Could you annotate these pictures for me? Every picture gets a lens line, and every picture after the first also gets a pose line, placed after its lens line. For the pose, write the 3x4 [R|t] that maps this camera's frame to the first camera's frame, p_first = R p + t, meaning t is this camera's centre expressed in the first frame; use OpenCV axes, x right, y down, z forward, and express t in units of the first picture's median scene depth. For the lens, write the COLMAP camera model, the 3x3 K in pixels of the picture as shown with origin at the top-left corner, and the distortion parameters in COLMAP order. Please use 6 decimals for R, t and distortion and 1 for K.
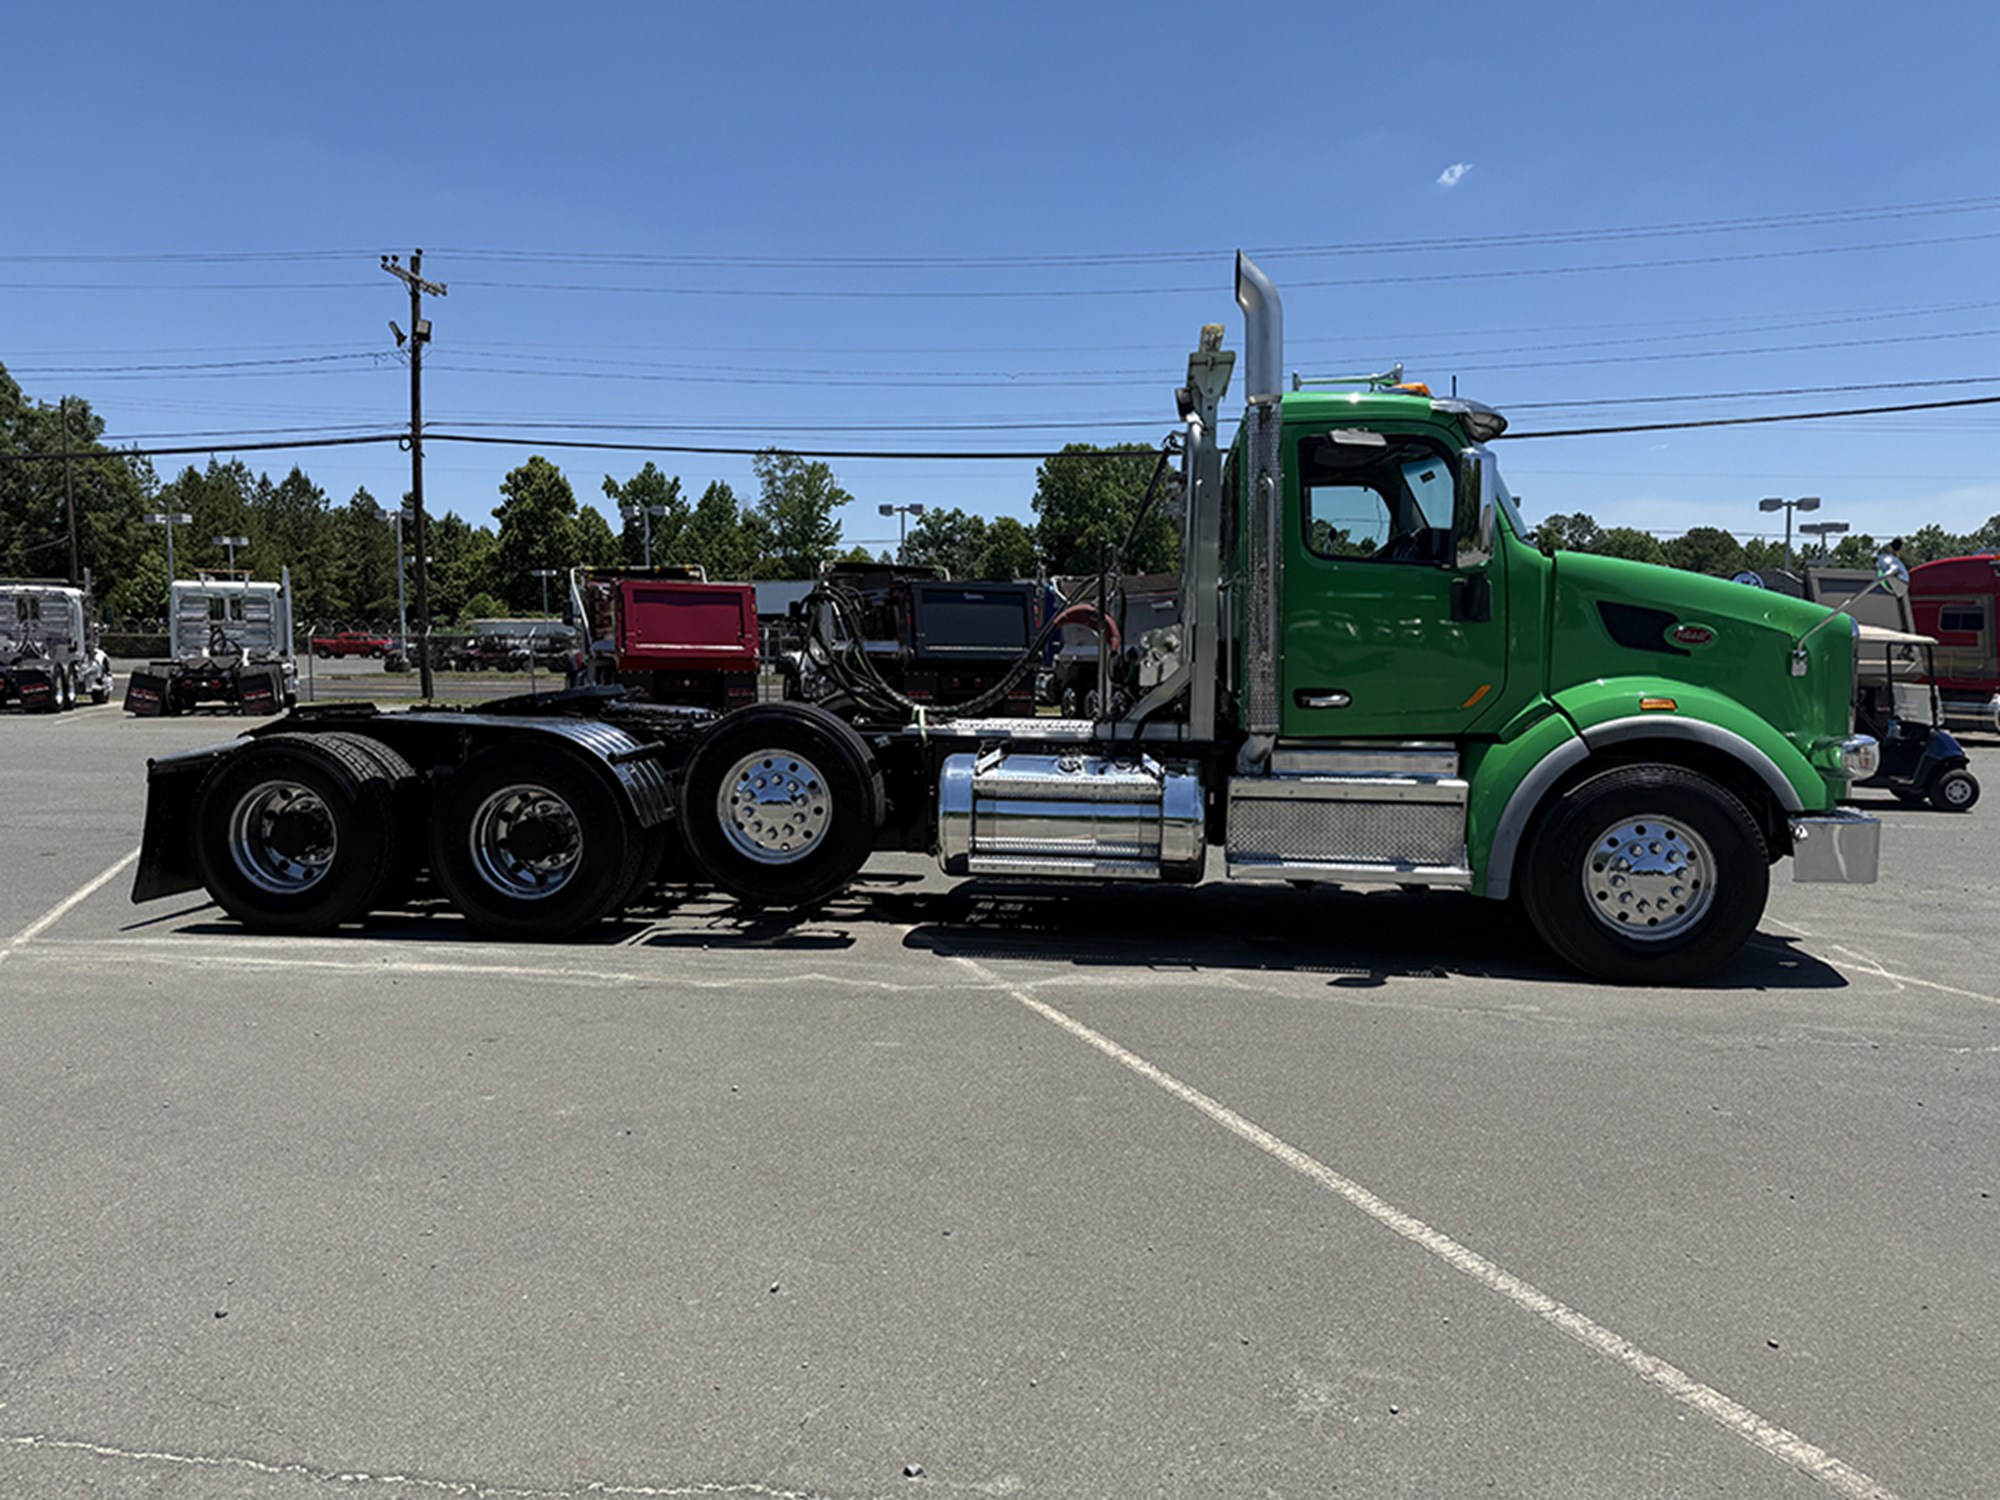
lens RADIAL K [[1423.9, 0, 1010.4], [0, 1423.9, 760.6], [0, 0, 1]] dist [0.021609, -0.009171]
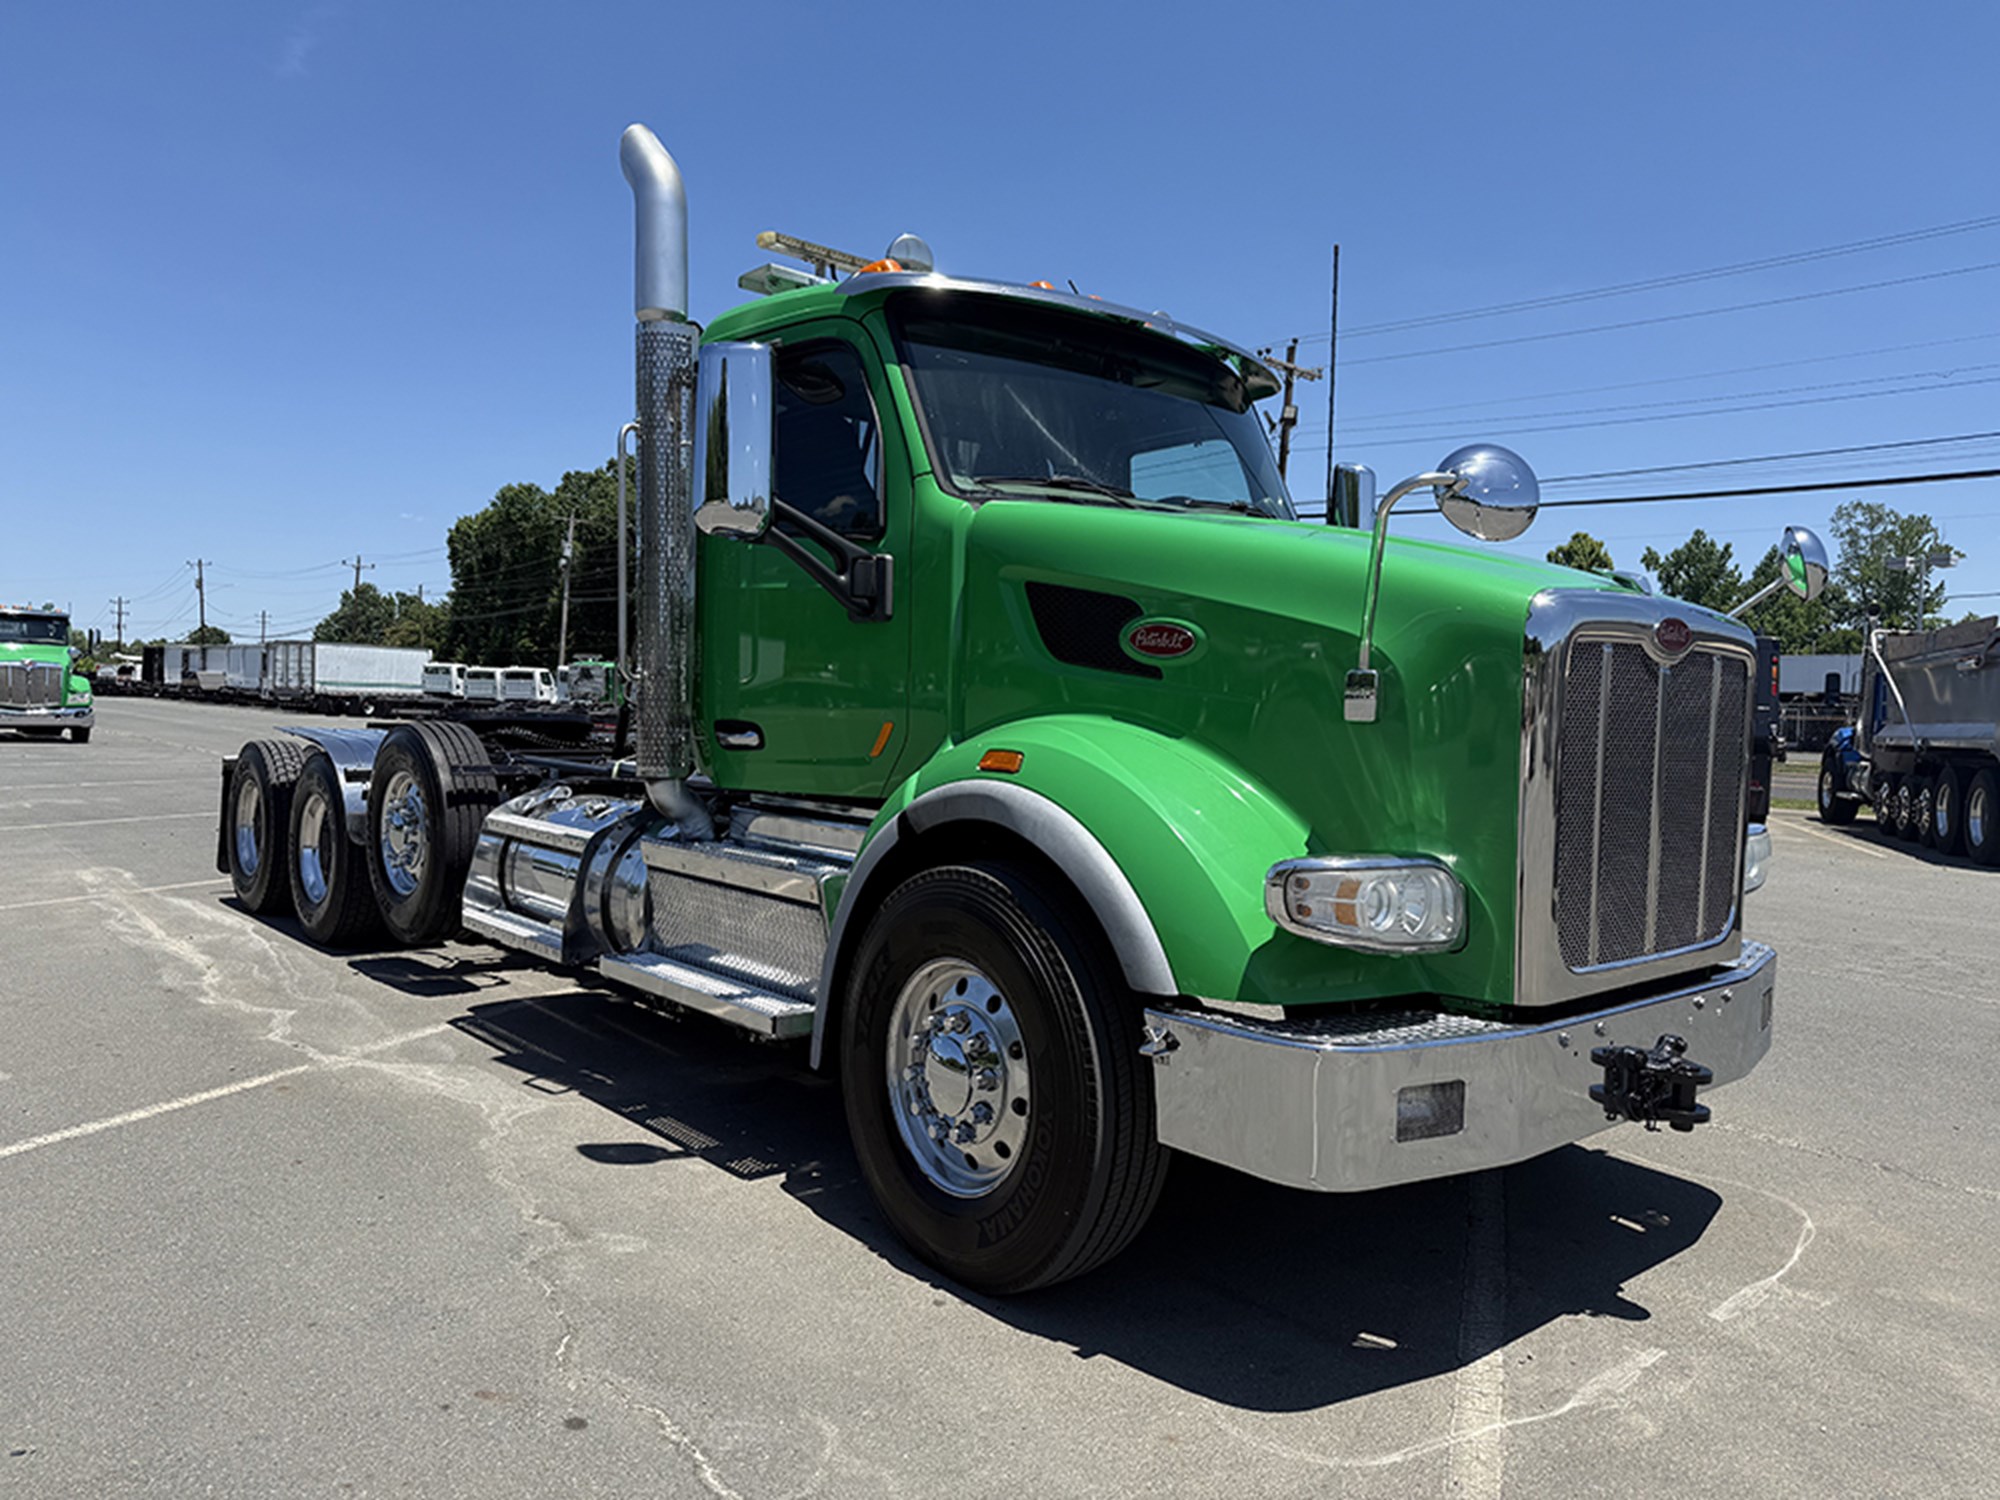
lens RADIAL K [[1423.9, 0, 986.7], [0, 1423.9, 755.4], [0, 0, 1]] dist [0.021609, -0.009171]
pose [[0.730848, 0.037859, -0.681489, 0.145134], [-0.079606, 0.996374, -0.030019, -0.004544], [0.677882, 0.076189, 0.731212, 0.106897]]
